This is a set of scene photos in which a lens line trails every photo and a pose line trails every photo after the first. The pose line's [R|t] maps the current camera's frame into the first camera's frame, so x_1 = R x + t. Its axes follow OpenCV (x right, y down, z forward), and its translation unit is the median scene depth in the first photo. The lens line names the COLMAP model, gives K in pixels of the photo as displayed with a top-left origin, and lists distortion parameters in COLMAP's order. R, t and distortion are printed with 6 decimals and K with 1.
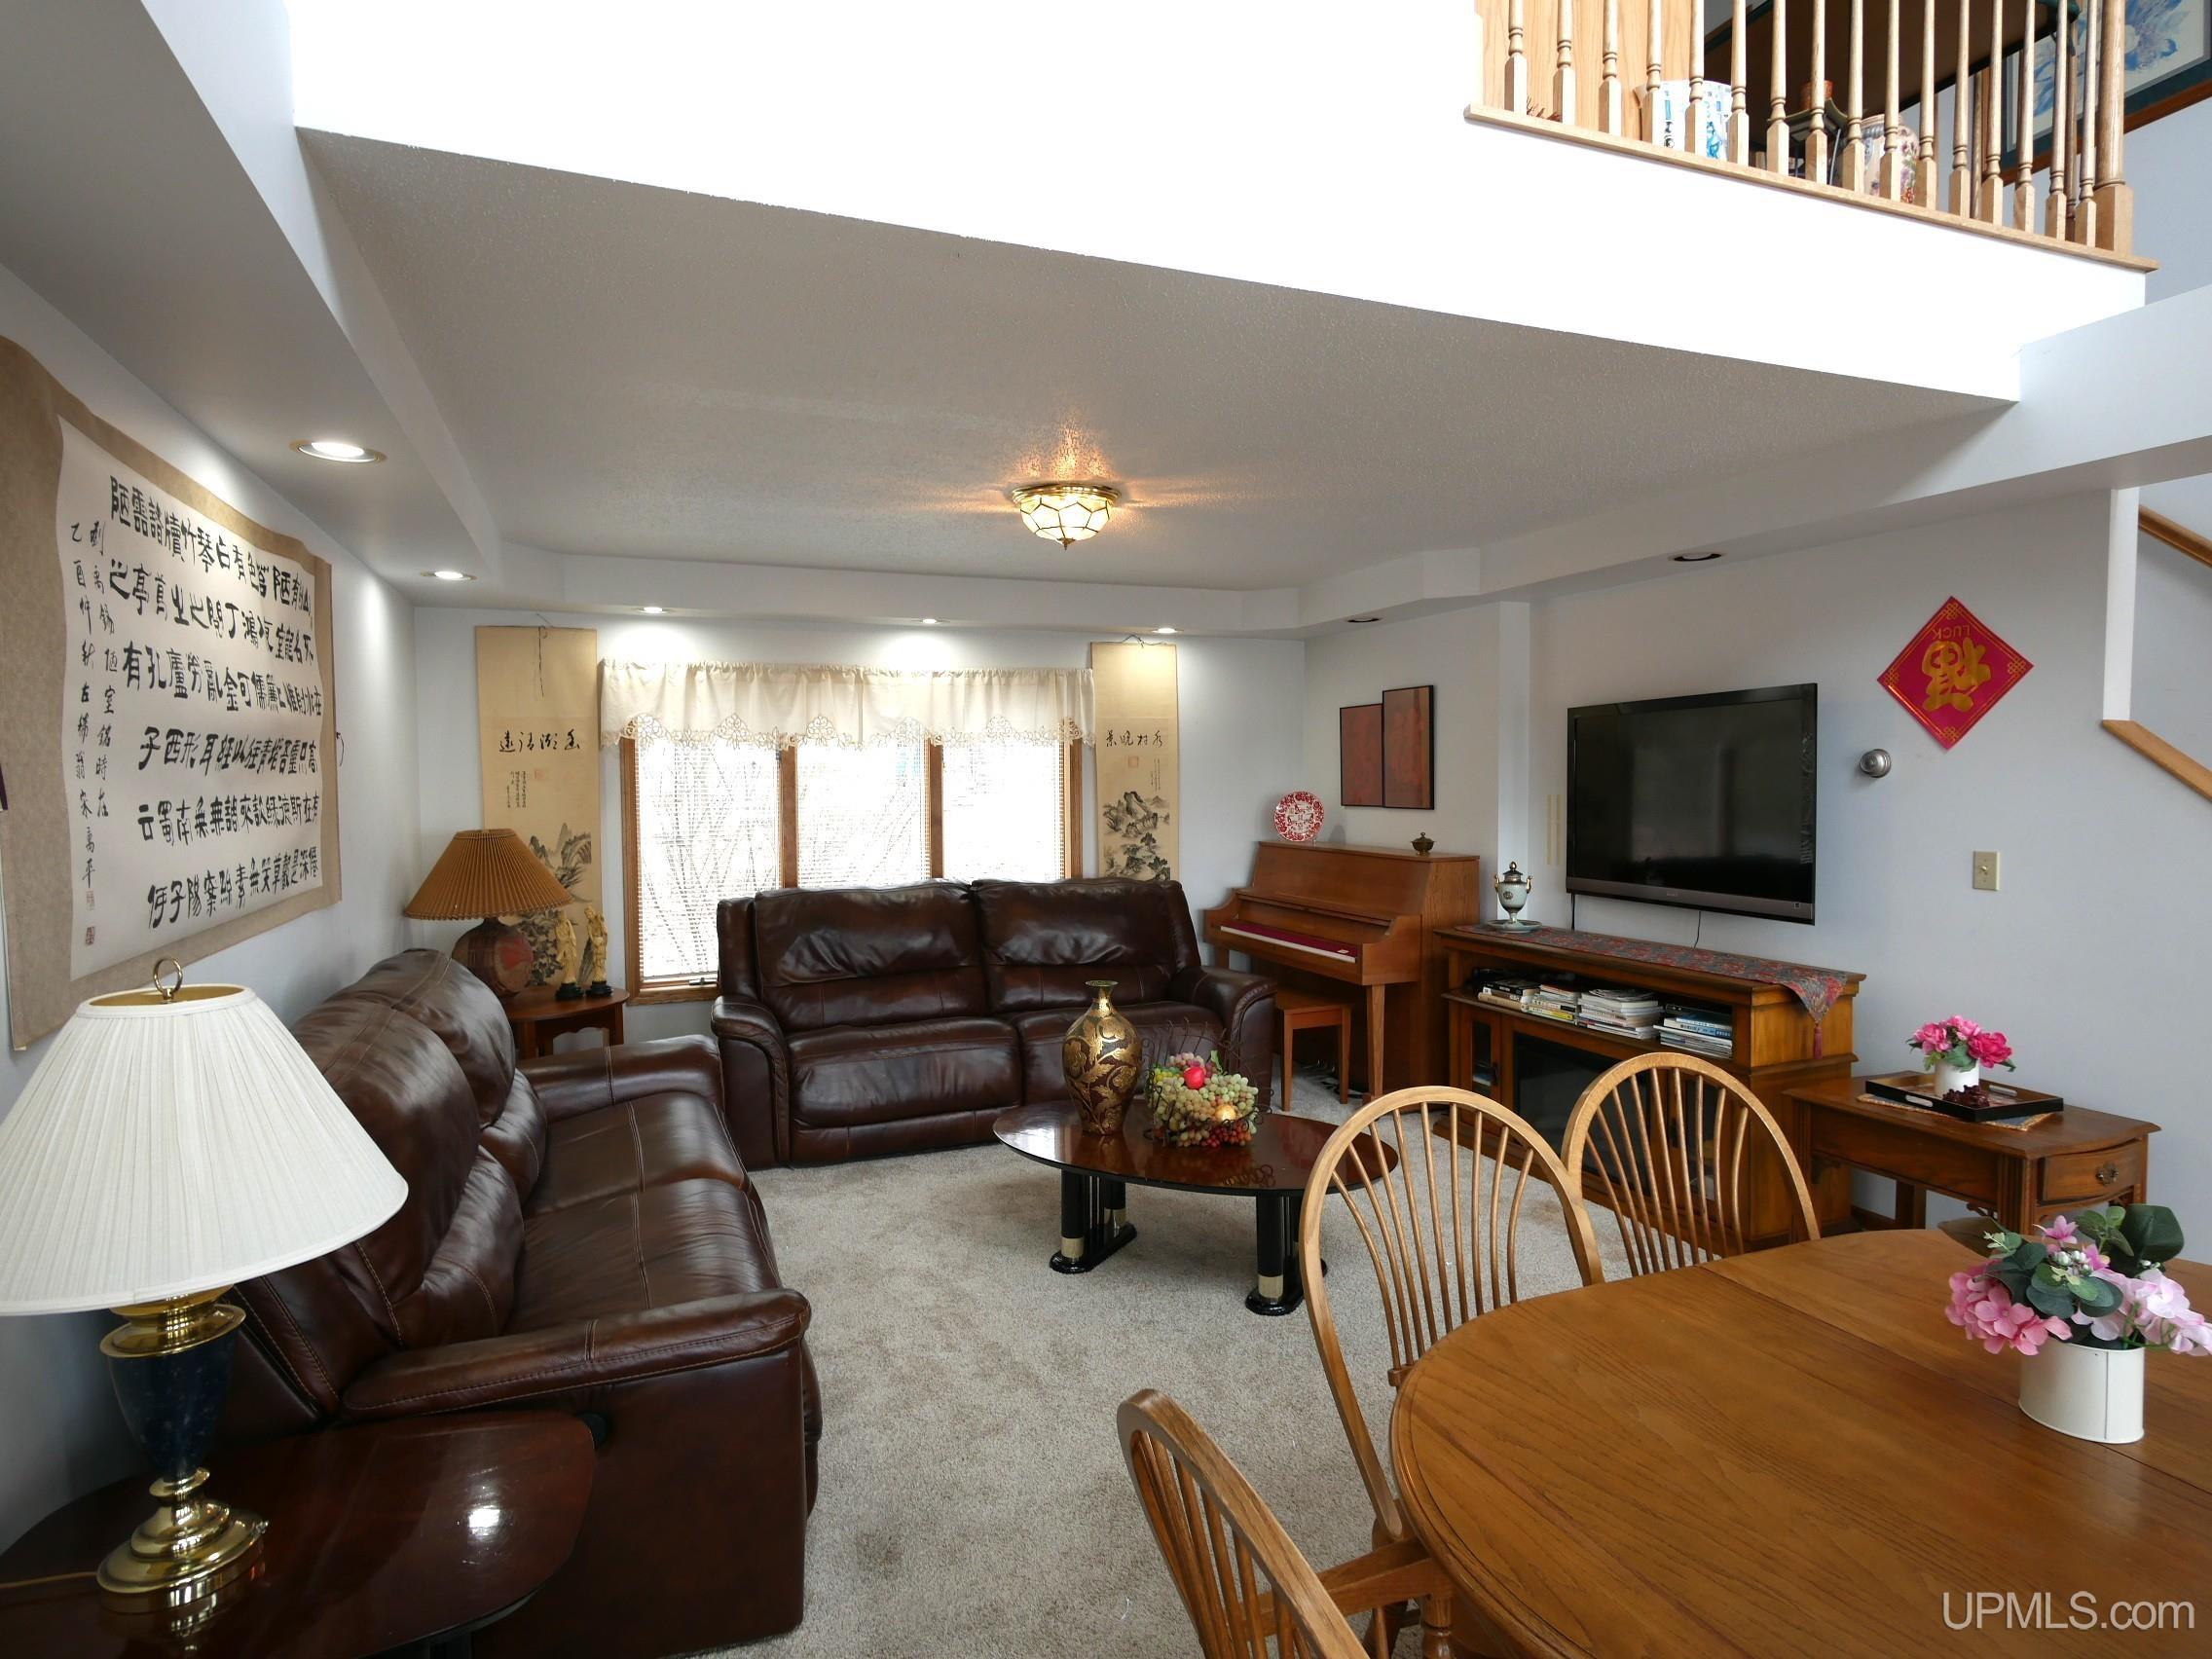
lens RADIAL K [[1220.2, 0, 1101.2], [0, 1220.2, 829.6], [0, 0, 1]] dist [-0.002215, 0.000315]
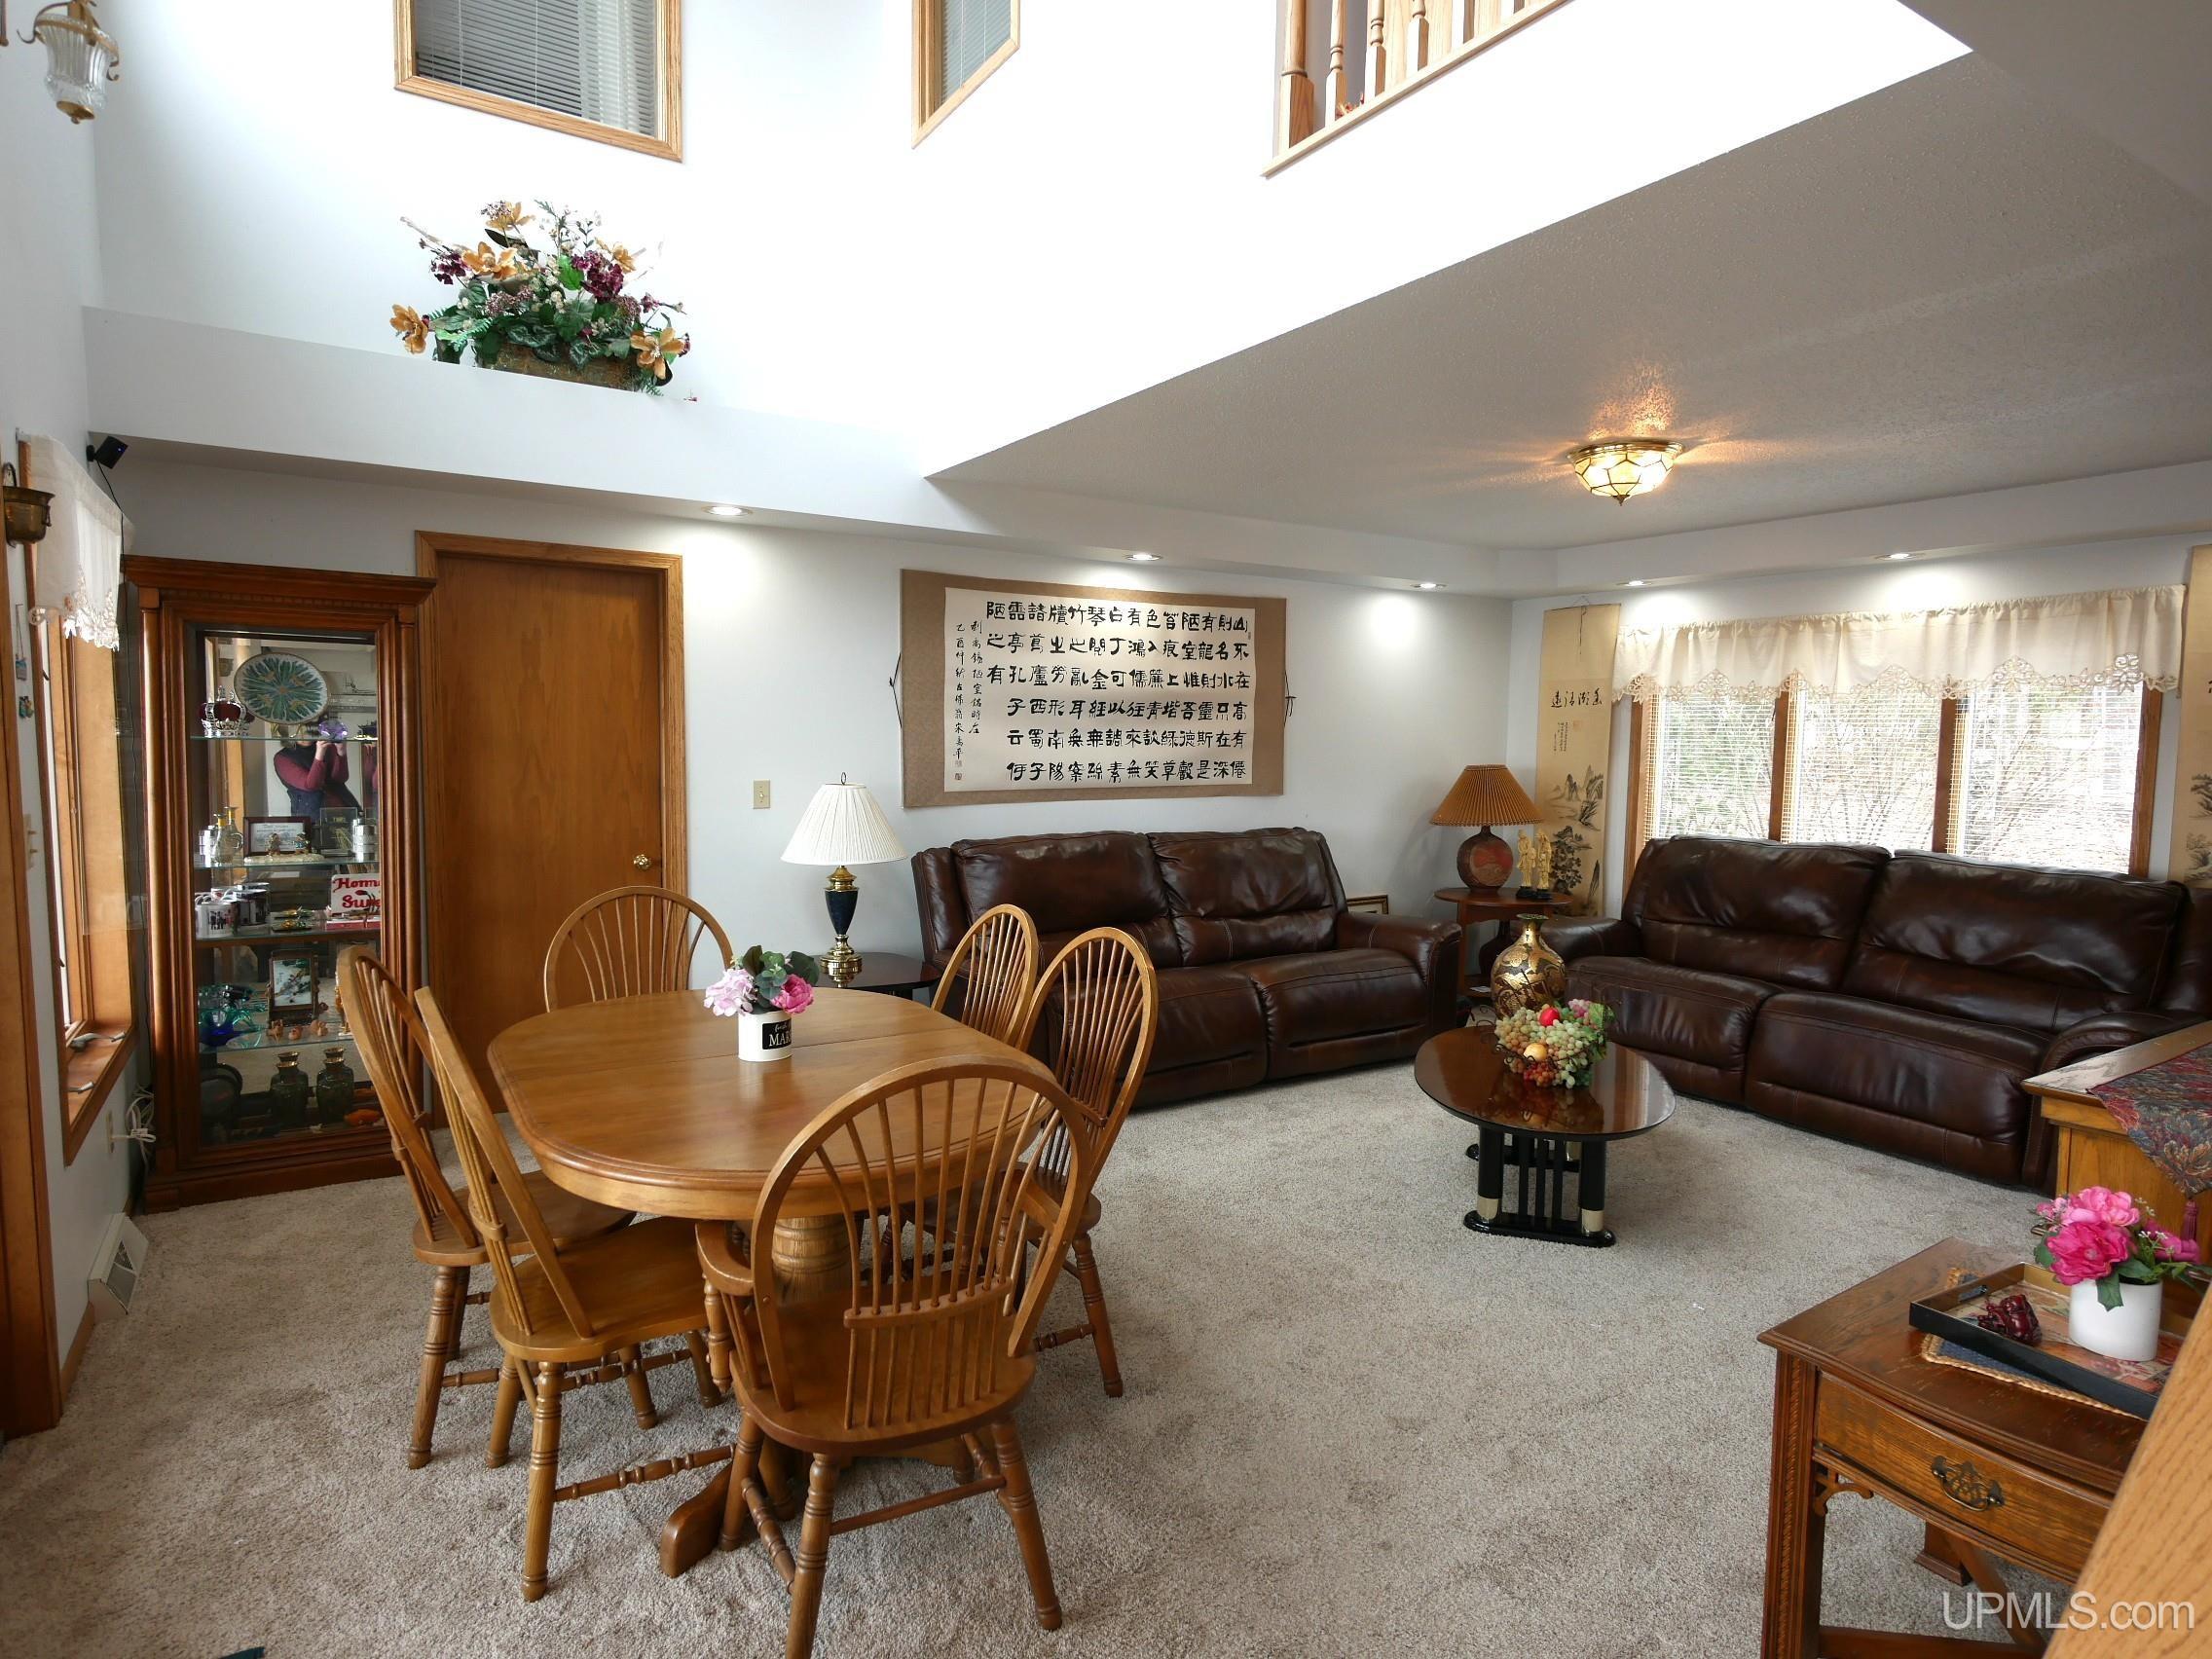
lens RADIAL K [[1220.2, 0, 1101.2], [0, 1220.2, 829.6], [0, 0, 1]] dist [-0.002215, 0.000315]
pose [[0.185908, 0.089892, -0.978446, 0.974347], [-0.056733, 0.995127, 0.080645, -0.016825], [0.980928, 0.040518, 0.190102, 0.409597]]
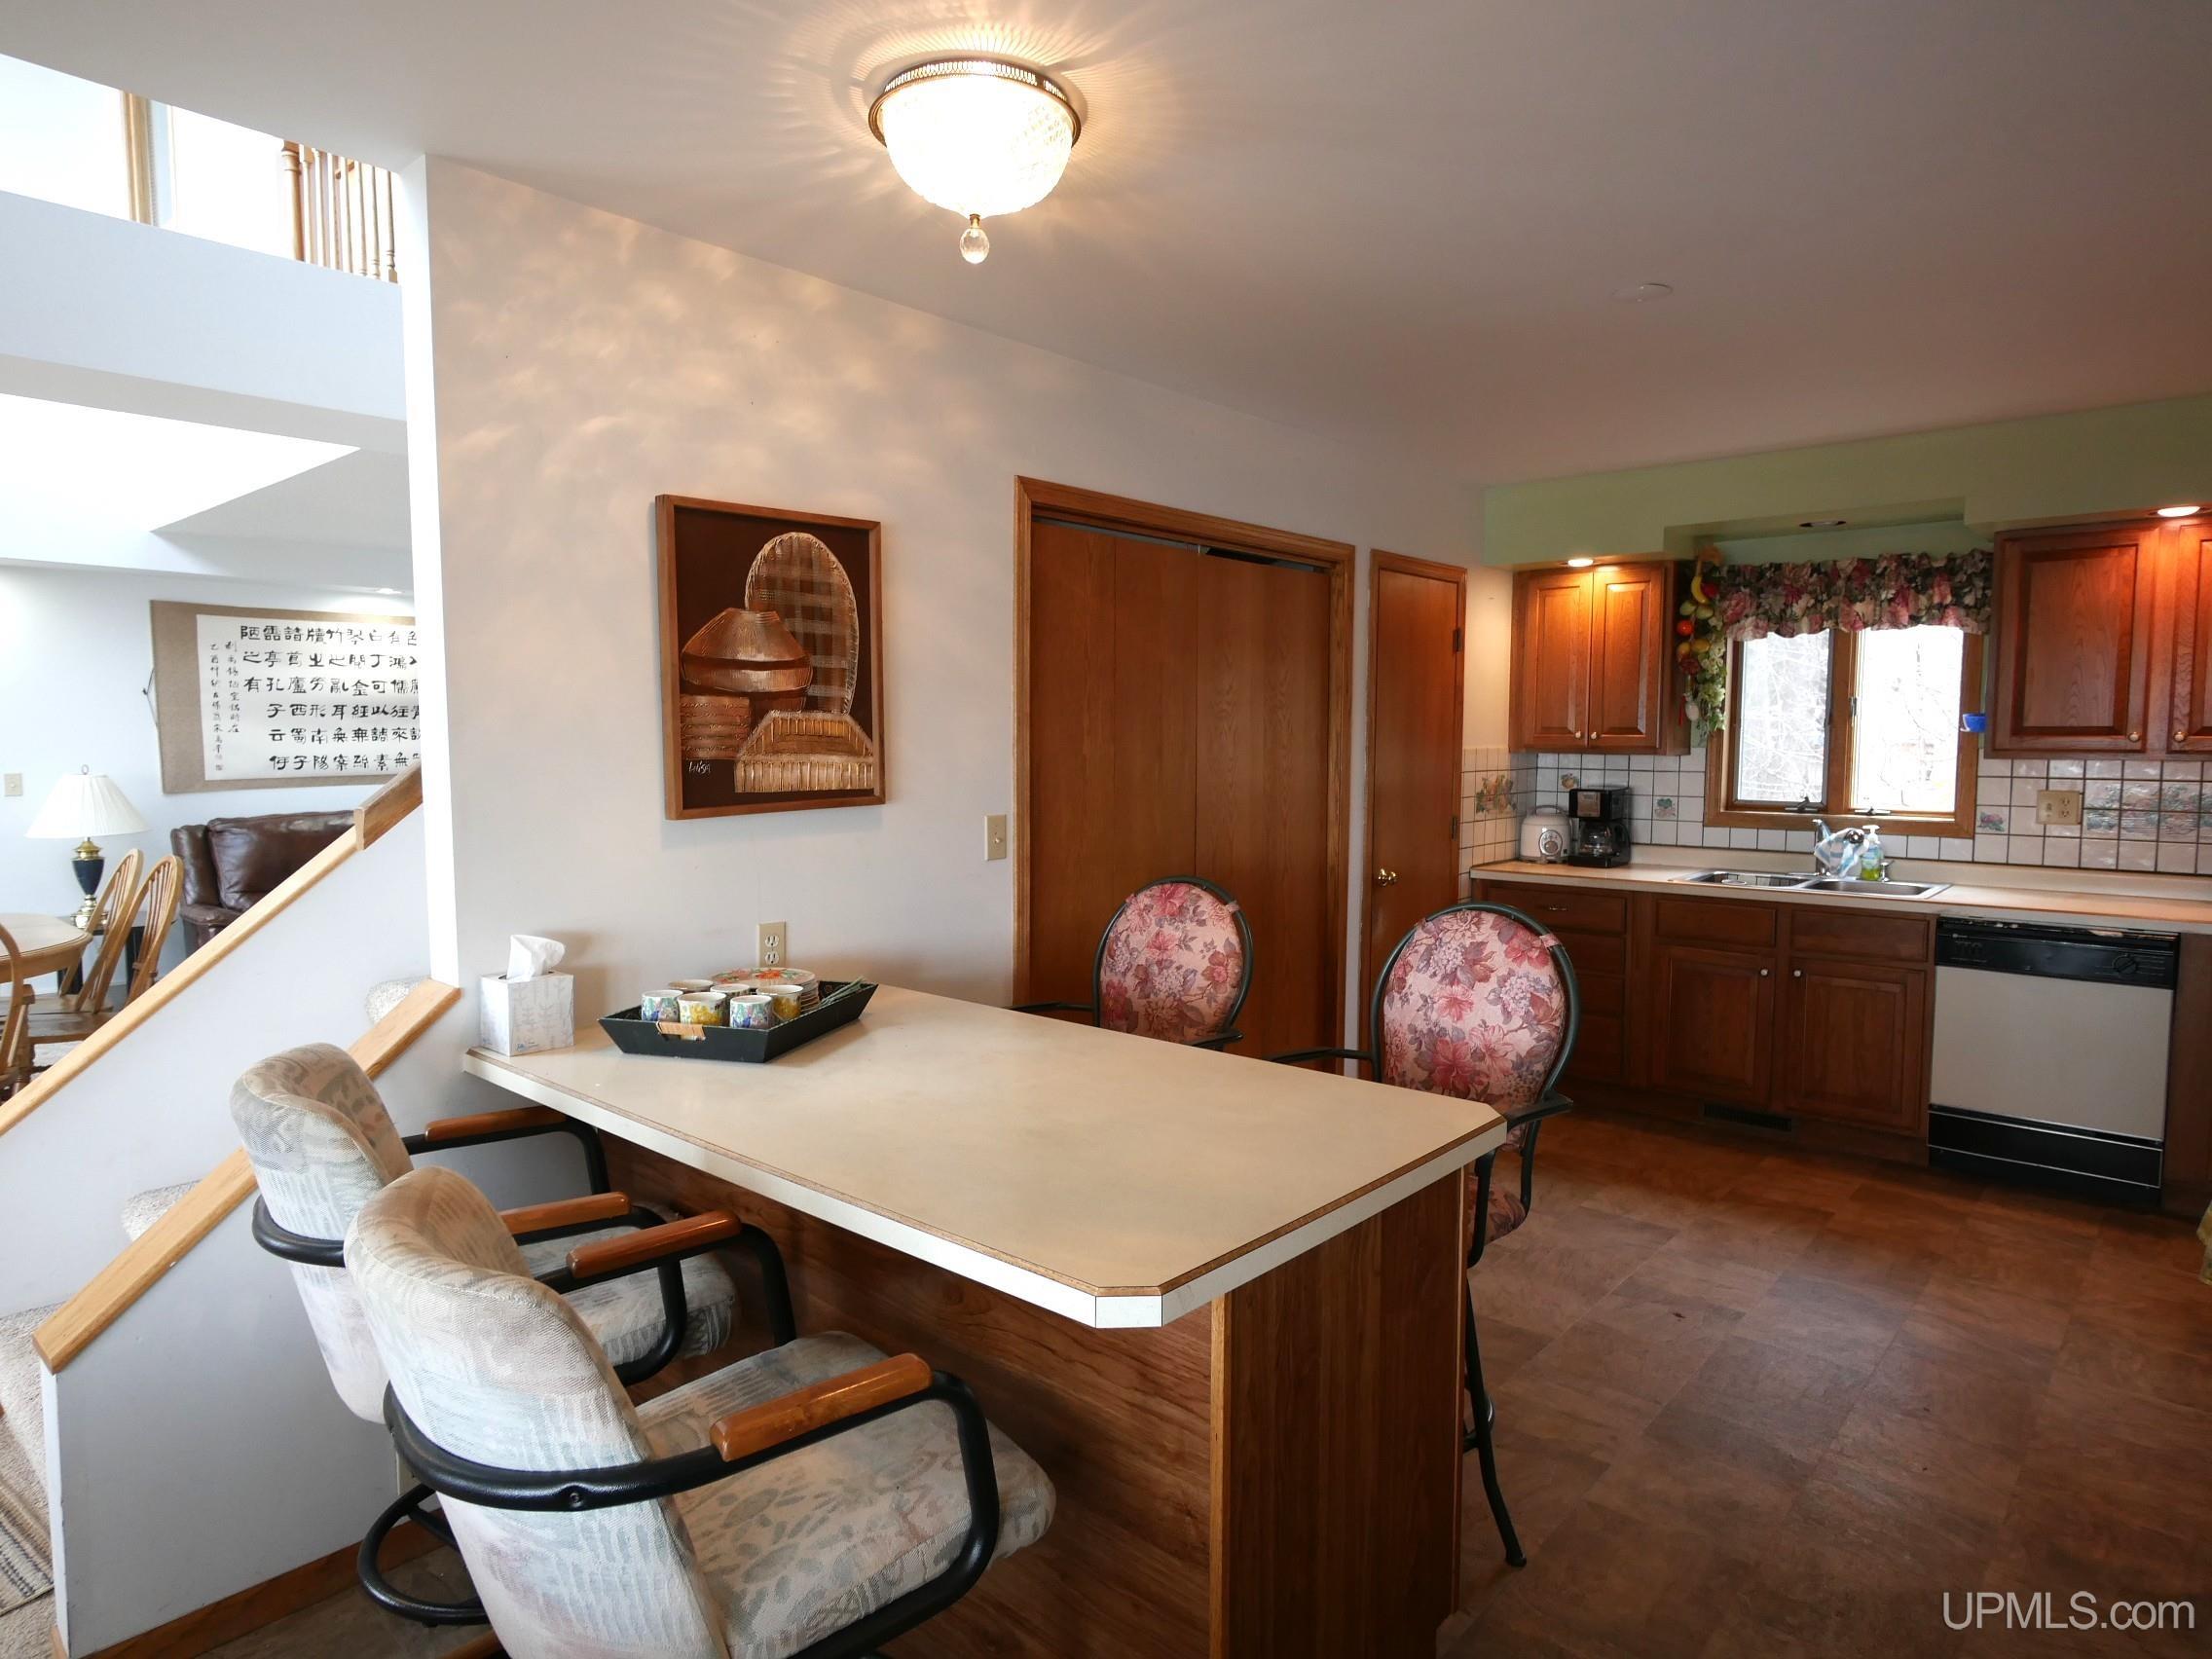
lens RADIAL K [[1290.6, 0, 1098.8], [0, 1290.6, 829.8], [0, 0, 1]] dist [-0.001884, -0.000184]
pose [[0.450874, 0.077461, -0.889220, 1.754240], [-0.042641, 0.996959, 0.065225, -0.039241], [0.891568, 0.008509, 0.452806, 0.794826]]
